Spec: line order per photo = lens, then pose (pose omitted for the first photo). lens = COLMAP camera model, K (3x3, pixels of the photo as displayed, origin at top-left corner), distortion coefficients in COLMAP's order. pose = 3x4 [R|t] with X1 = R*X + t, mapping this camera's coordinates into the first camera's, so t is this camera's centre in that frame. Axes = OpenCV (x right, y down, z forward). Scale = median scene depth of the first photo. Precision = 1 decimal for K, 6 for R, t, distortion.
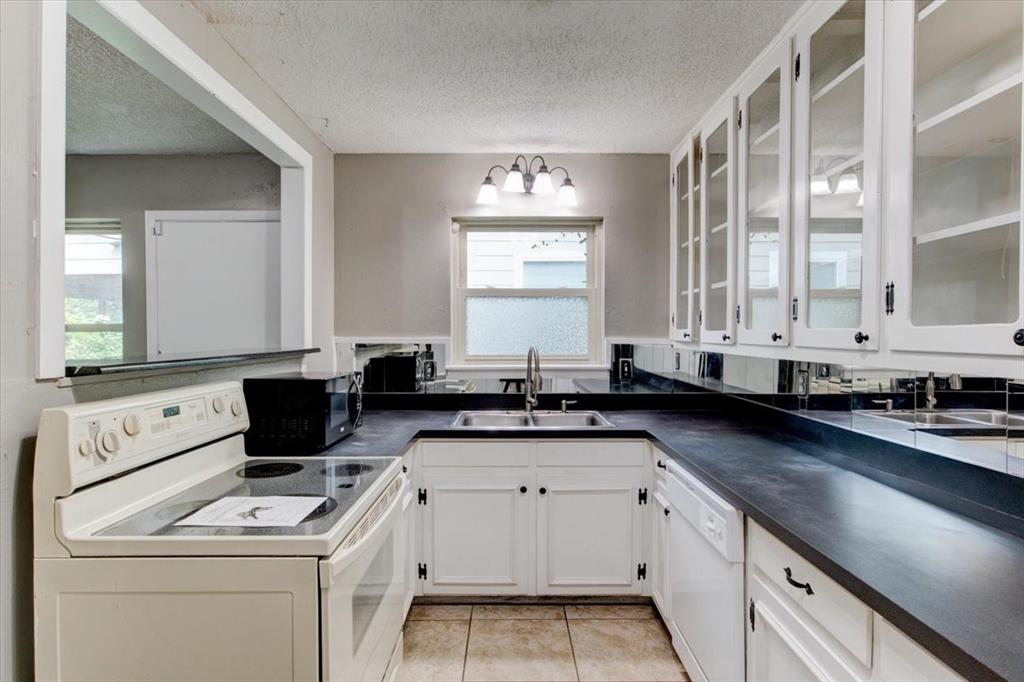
lens RADIAL K [[521.2, 0, 514.0], [0, 521.2, 341.9], [0, 0, 1]] dist [-0.004269, 0.003912]
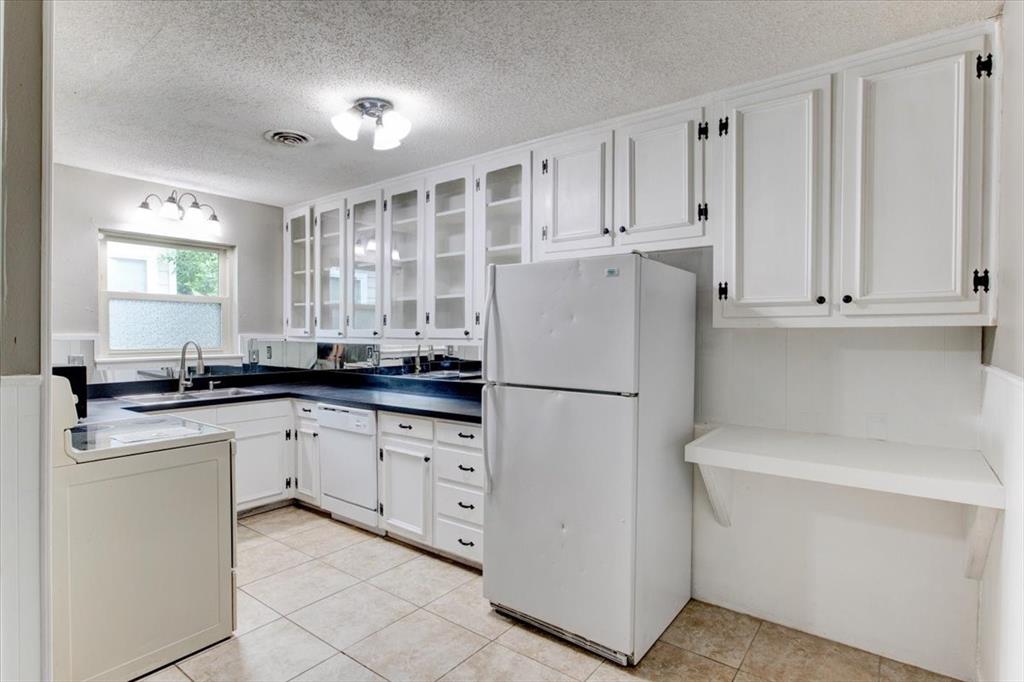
lens RADIAL K [[521.2, 0, 511.9], [0, 521.2, 338.8], [0, 0, 1]] dist [-0.004269, 0.003912]
pose [[0.615339, -0.010170, 0.788197, -0.482330], [0.010247, 0.999935, 0.004902, 0.004823], [-0.788196, 0.005060, 0.615404, -0.420194]]
